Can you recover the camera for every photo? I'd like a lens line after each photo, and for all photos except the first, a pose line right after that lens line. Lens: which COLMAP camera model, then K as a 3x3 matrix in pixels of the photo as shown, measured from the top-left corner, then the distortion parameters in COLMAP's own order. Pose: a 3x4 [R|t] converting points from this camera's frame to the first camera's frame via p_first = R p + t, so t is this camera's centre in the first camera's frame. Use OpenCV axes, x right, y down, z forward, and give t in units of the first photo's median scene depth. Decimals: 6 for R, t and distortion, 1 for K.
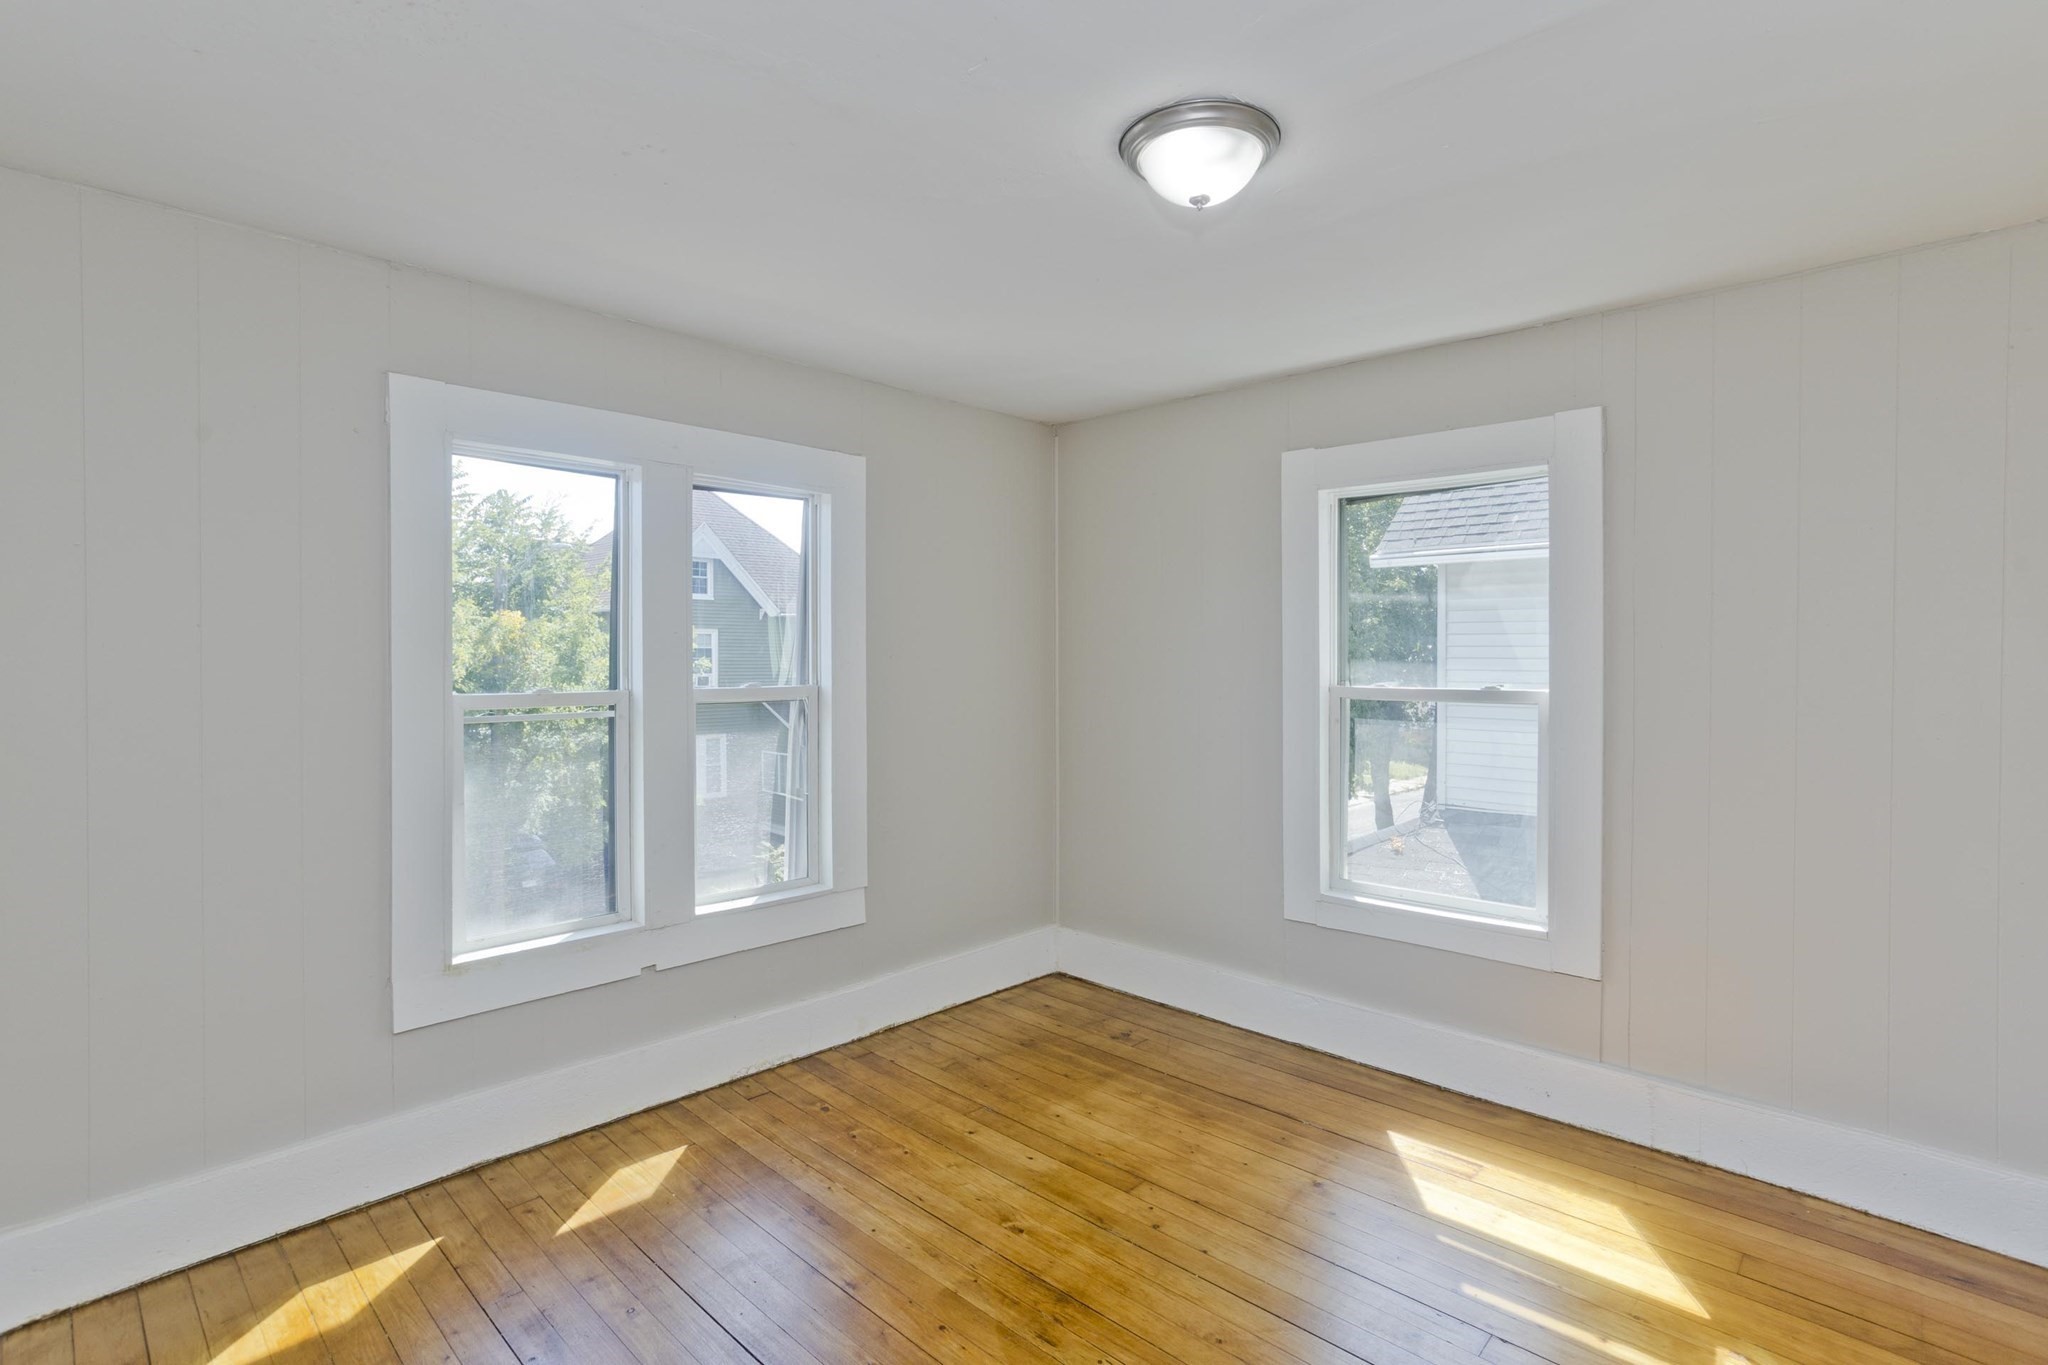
lens RADIAL K [[997.8, 0, 1028.1], [0, 997.8, 652.6], [0, 0, 1]] dist [-0.052584, 0.029867]
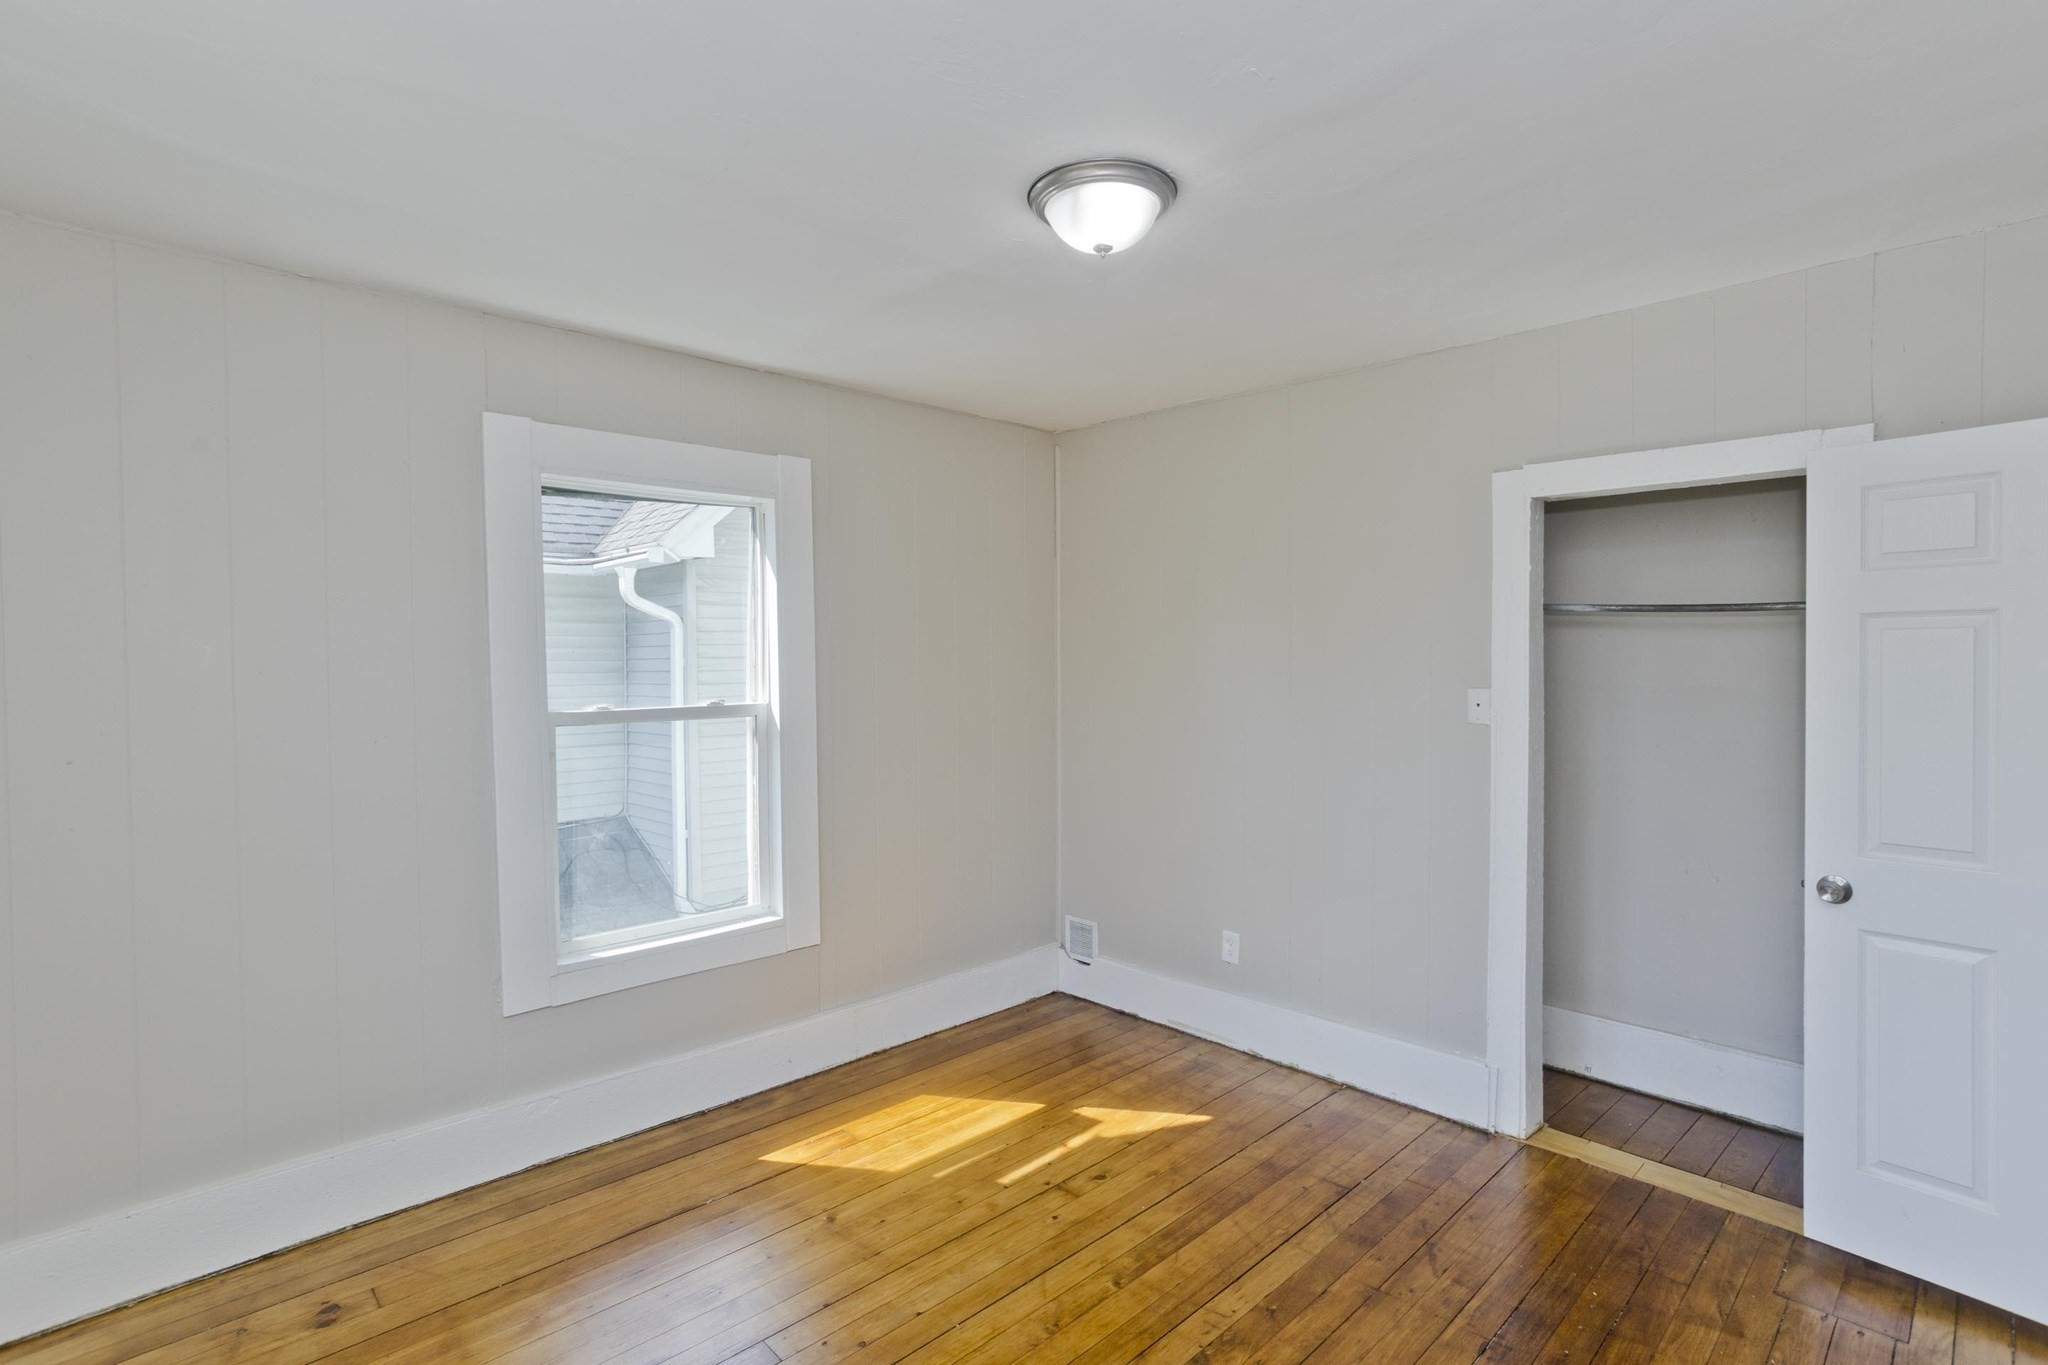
lens RADIAL K [[997.8, 0, 1028.1], [0, 997.8, 652.6], [0, 0, 1]] dist [-0.052584, 0.029867]
pose [[0.046806, 0.004270, 0.998895, -0.565520], [0.012903, 0.999905, -0.004879, -0.007997], [-0.998821, 0.013117, 0.046746, 0.640449]]
